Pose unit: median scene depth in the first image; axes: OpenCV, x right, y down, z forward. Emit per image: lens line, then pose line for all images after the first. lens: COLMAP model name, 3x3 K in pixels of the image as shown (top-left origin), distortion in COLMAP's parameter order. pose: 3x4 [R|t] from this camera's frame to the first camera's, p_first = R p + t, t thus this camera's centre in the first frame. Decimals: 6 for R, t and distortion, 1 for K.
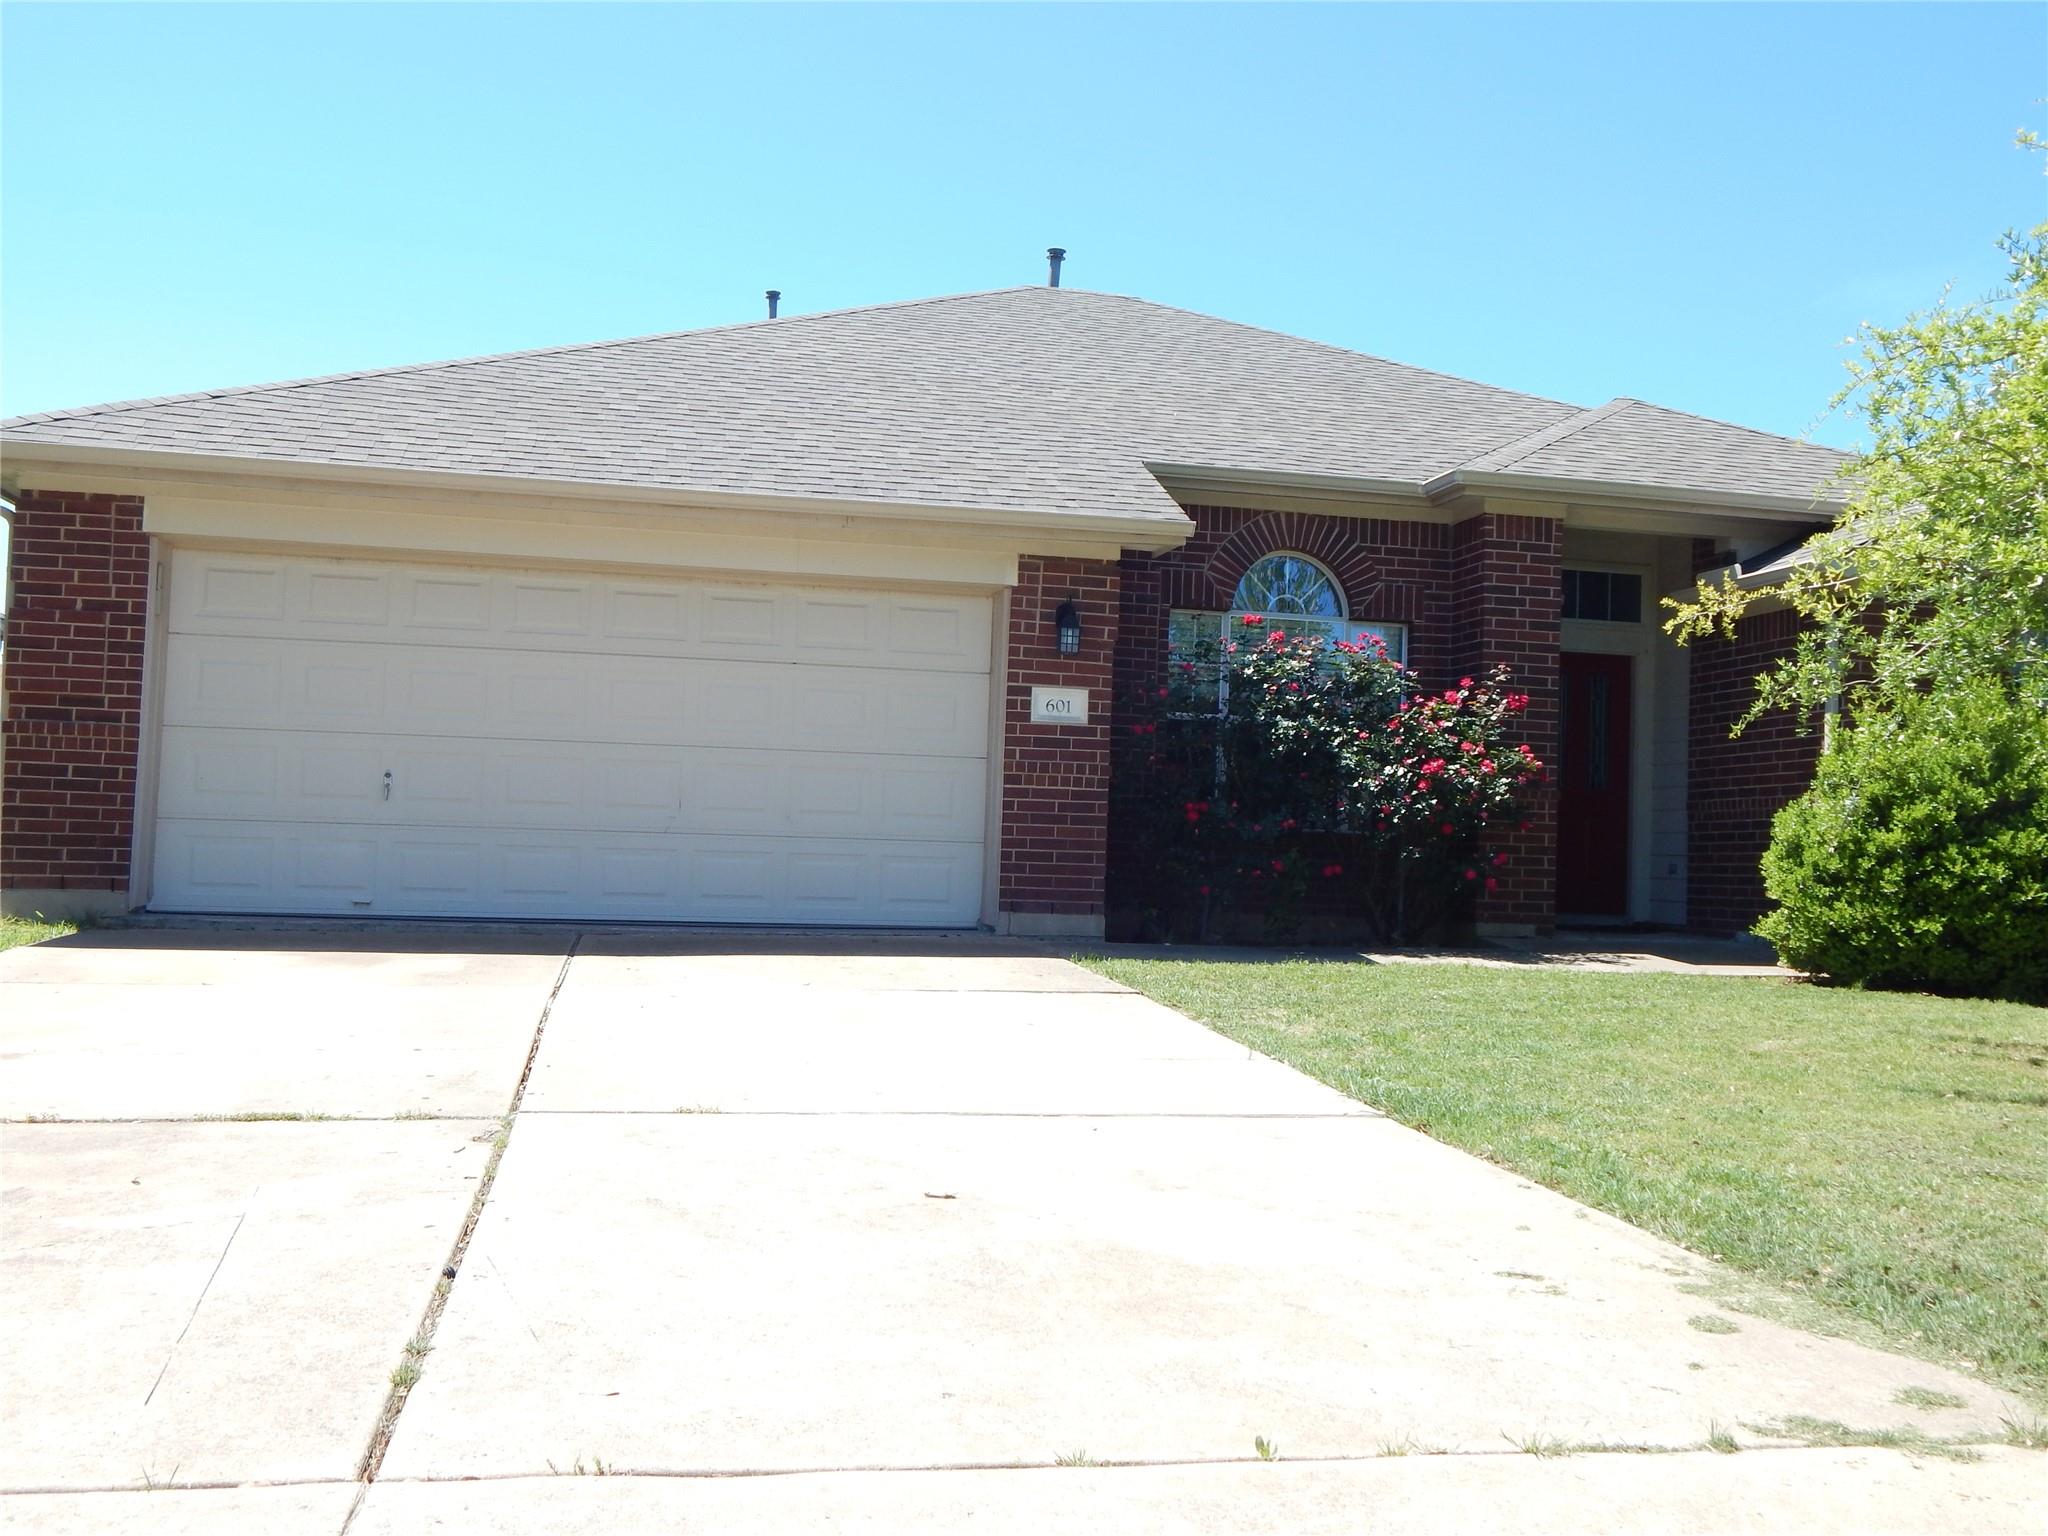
lens RADIAL K [[1834.4, 0, 1036.9], [0, 1834.4, 765.0], [0, 0, 1]] dist [-0.001075, -0.036222]
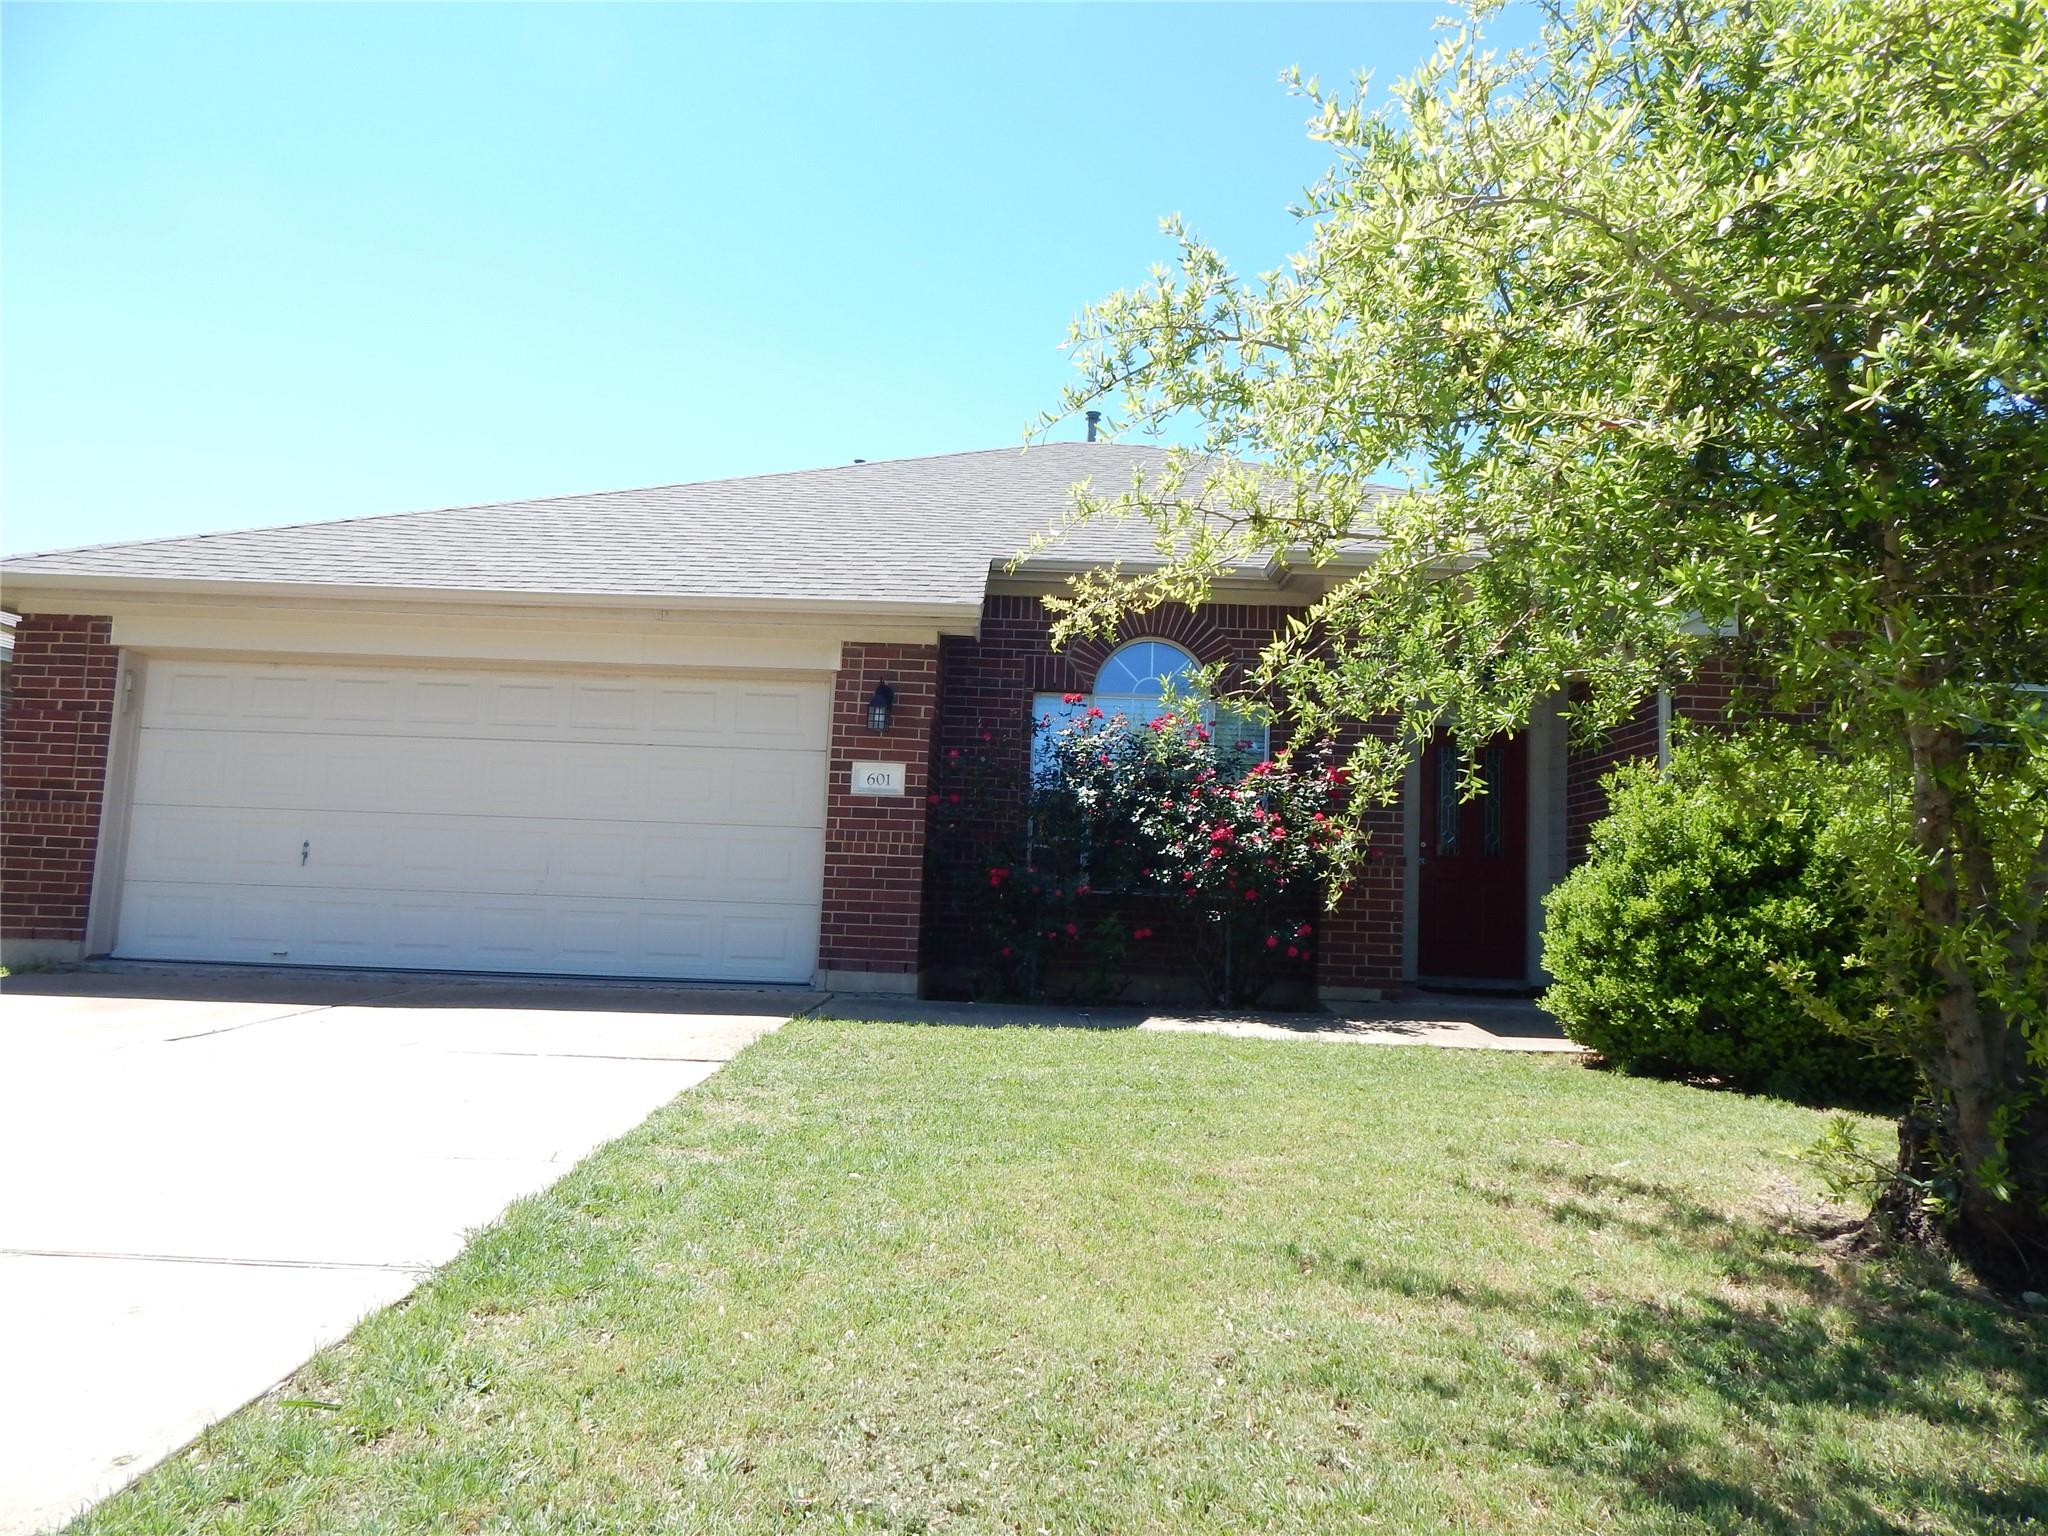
lens RADIAL K [[1337.7, 0, 1033.7], [0, 1337.7, 769.8], [0, 0, 1]] dist [0.000240, -0.002703]
pose [[0.974445, -0.016371, -0.224027, 0.295943], [0.003446, 0.998313, -0.057965, 0.008970], [0.224598, 0.055712, 0.972858, 0.264202]]
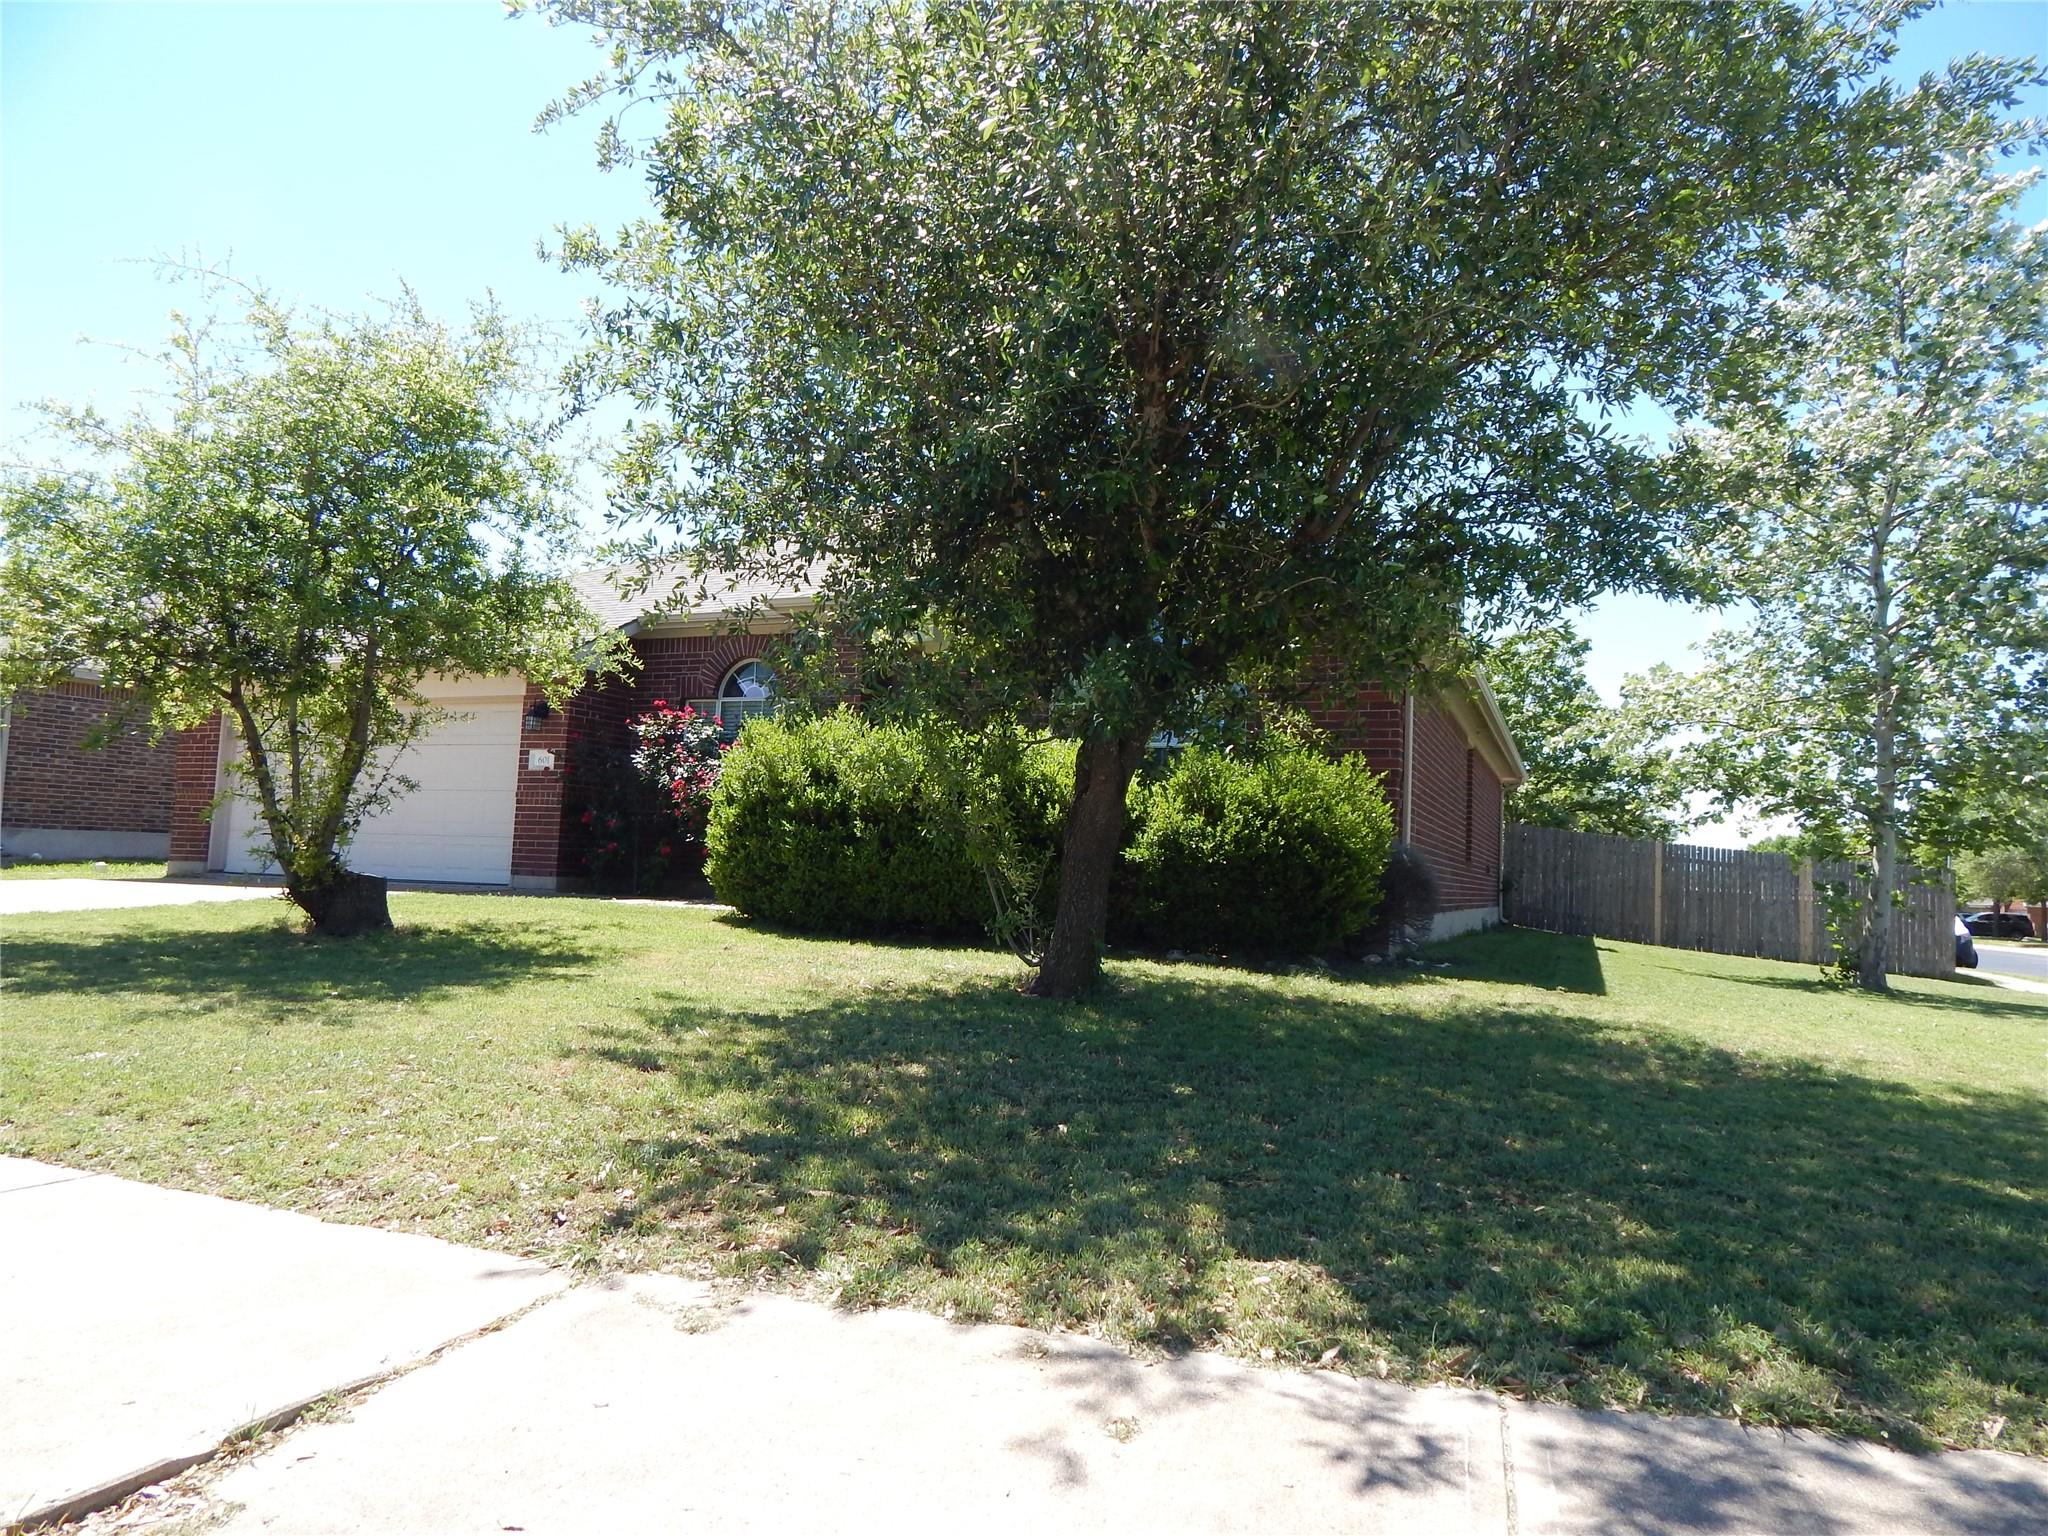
lens RADIAL K [[1337.7, 0, 1023.8], [0, 1337.7, 767.7], [0, 0, 1]] dist [0.000240, -0.002703]
pose [[0.815687, -0.043314, -0.576869, 1.204916], [0.020706, 0.998740, -0.045713, 0.046683], [0.578123, 0.025343, 0.815556, 0.228327]]
